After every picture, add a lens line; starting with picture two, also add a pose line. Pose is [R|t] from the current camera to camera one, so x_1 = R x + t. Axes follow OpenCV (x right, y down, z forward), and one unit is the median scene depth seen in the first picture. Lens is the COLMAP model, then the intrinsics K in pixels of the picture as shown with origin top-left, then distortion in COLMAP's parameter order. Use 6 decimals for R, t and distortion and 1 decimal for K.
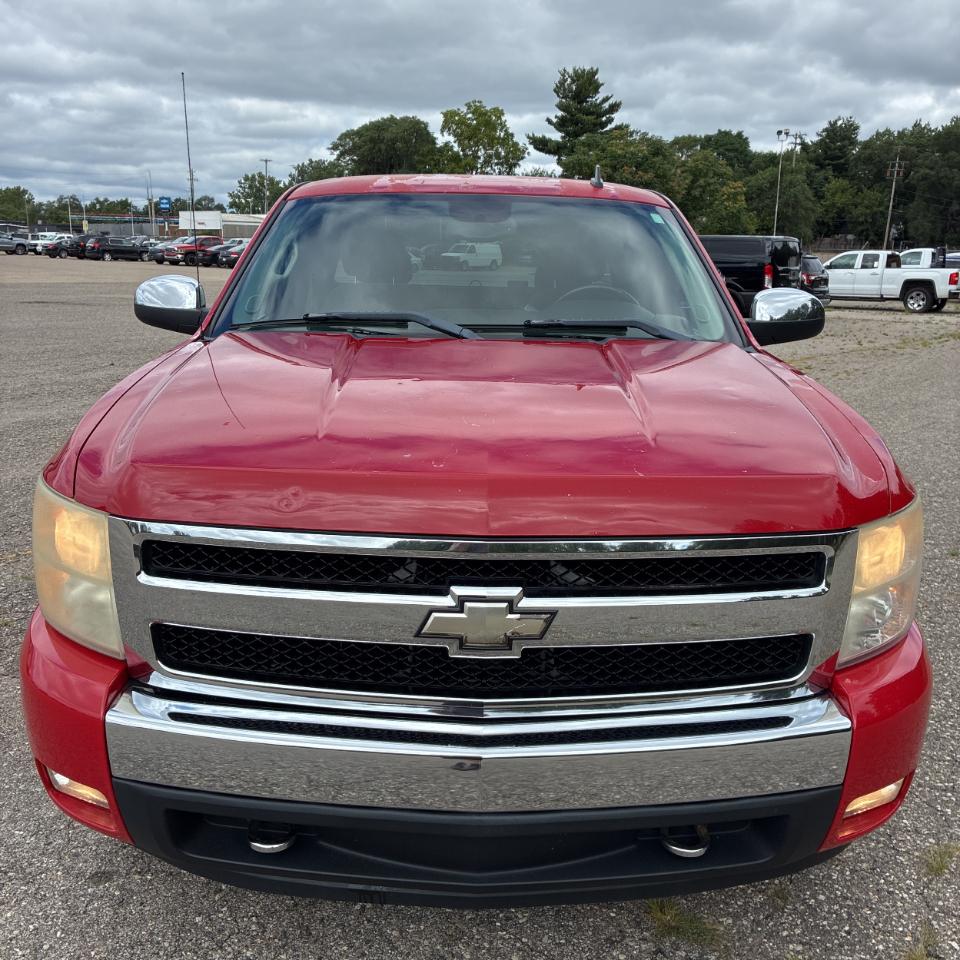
lens RADIAL K [[970.2, 0, 481.3], [0, 970.2, 484.8], [0, 0, 1]] dist [0.018578, 0.000000]
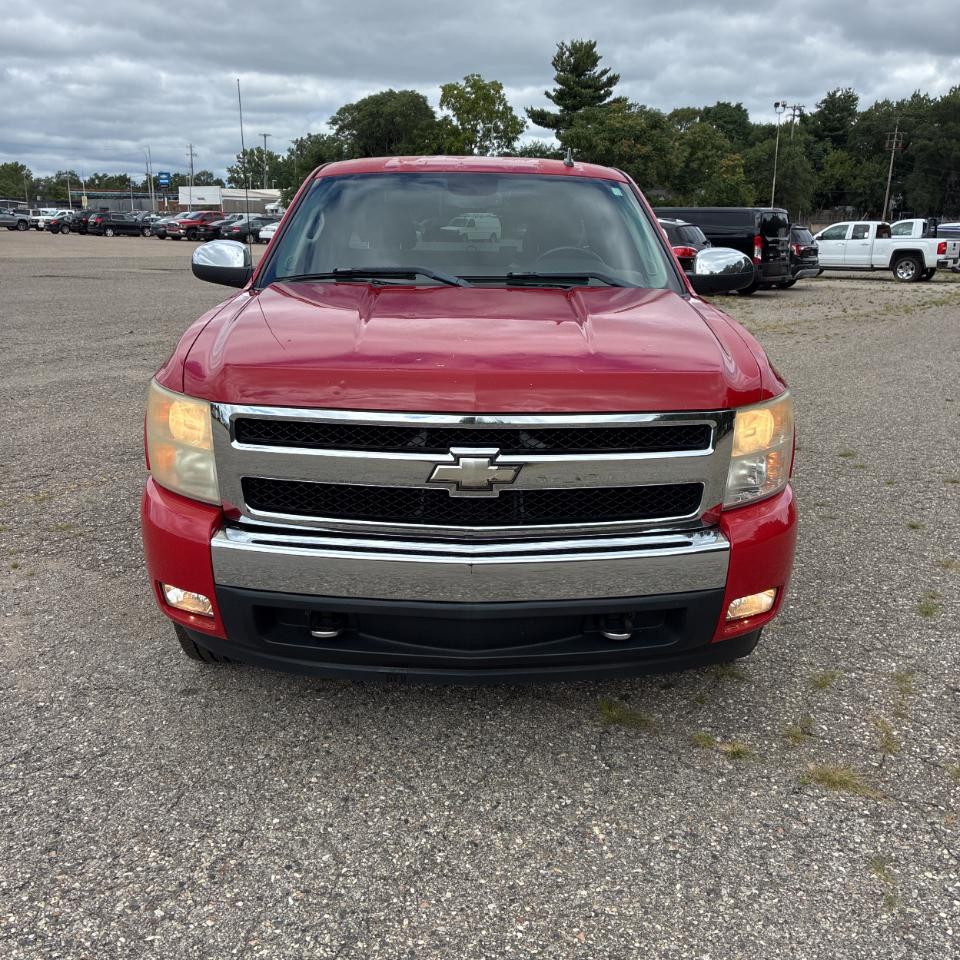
lens RADIAL K [[970.2, 0, 488.2], [0, 970.2, 471.9], [0, 0, 1]] dist [0.018578, 0.000000]
pose [[0.999965, -0.006841, 0.004910, 0.008264], [0.006776, 0.999893, 0.012997, 0.057146], [-0.004999, -0.012963, 0.999903, -0.209241]]
